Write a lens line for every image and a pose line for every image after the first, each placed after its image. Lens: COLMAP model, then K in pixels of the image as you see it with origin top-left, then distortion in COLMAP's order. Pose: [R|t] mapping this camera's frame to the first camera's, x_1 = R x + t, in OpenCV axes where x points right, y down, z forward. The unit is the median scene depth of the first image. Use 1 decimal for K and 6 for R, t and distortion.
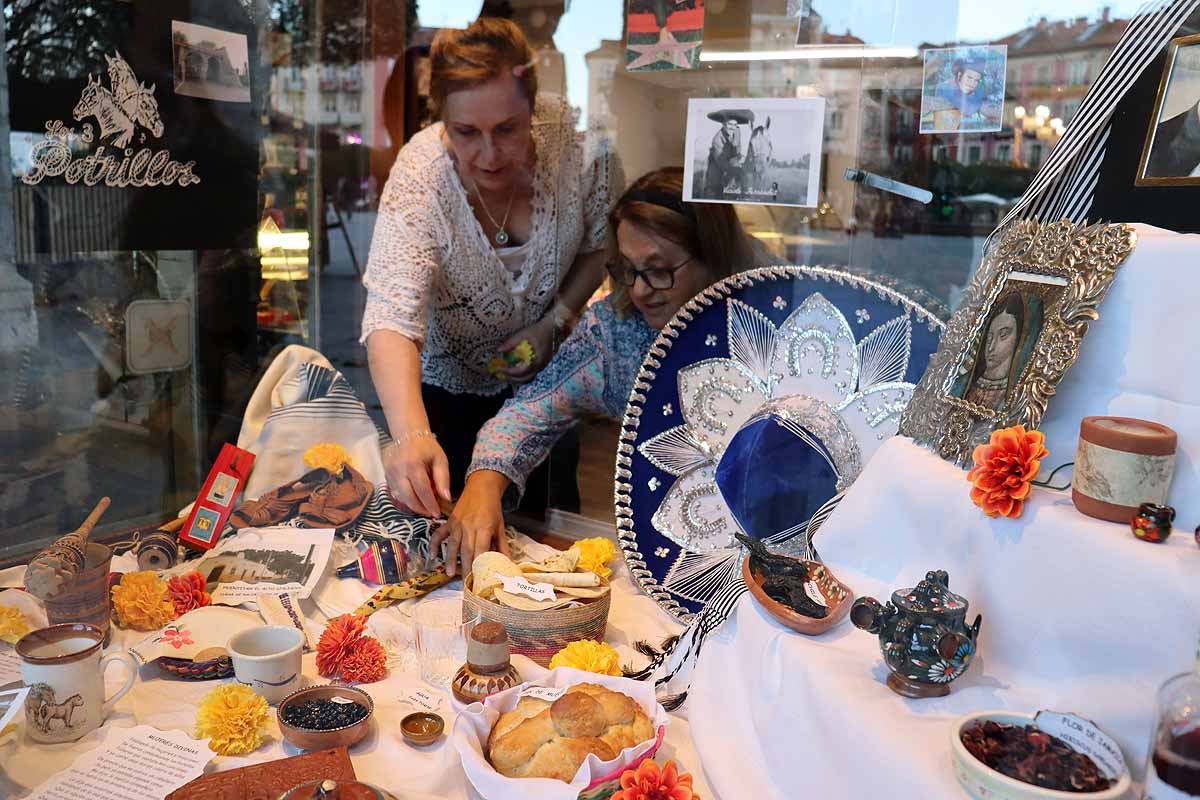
lens RADIAL K [[982.0, 0, 600.0], [0, 982.0, 400.0], [0, 0, 1]] dist [-0.167504, 0.133967]
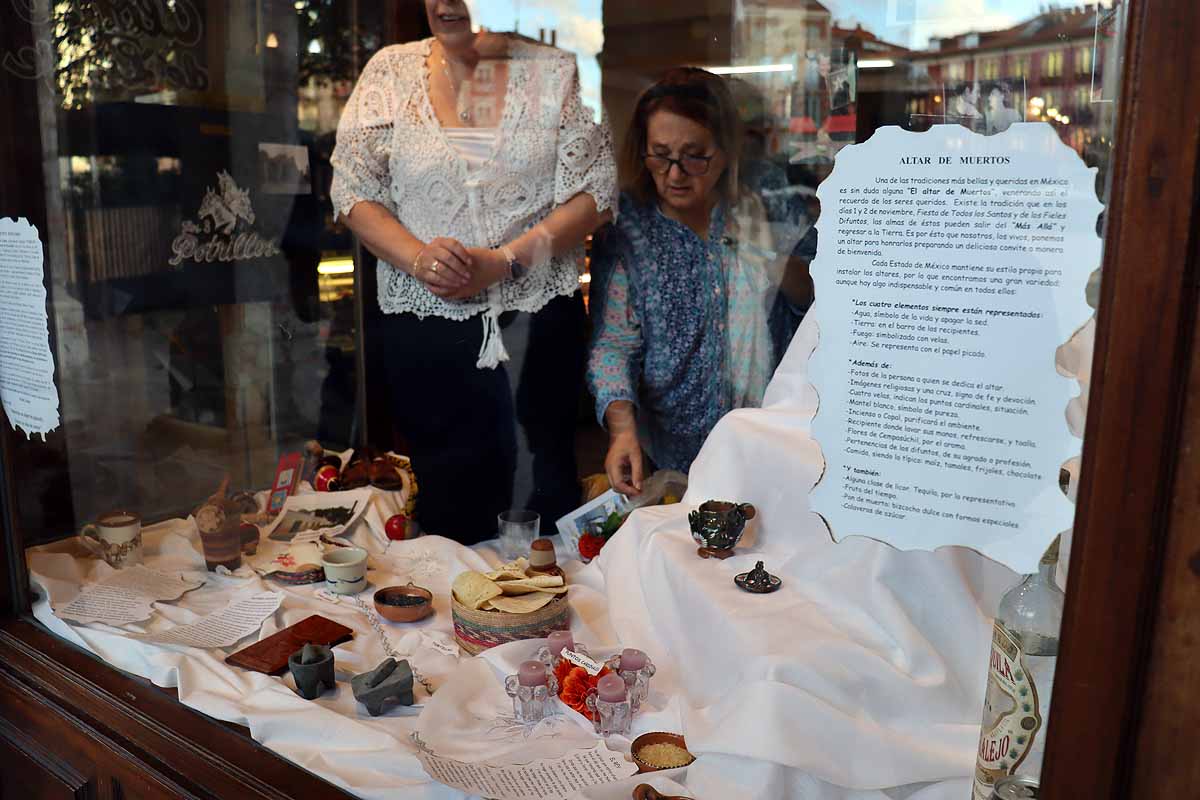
lens RADIAL K [[982.0, 0, 600.0], [0, 982.0, 400.0], [0, 0, 1]] dist [-0.167504, 0.133967]
pose [[0.999448, -0.024639, -0.022292, 0.095034], [0.024703, 0.999691, 0.002593, 0.000541], [0.022222, -0.003142, 0.999748, -0.467344]]
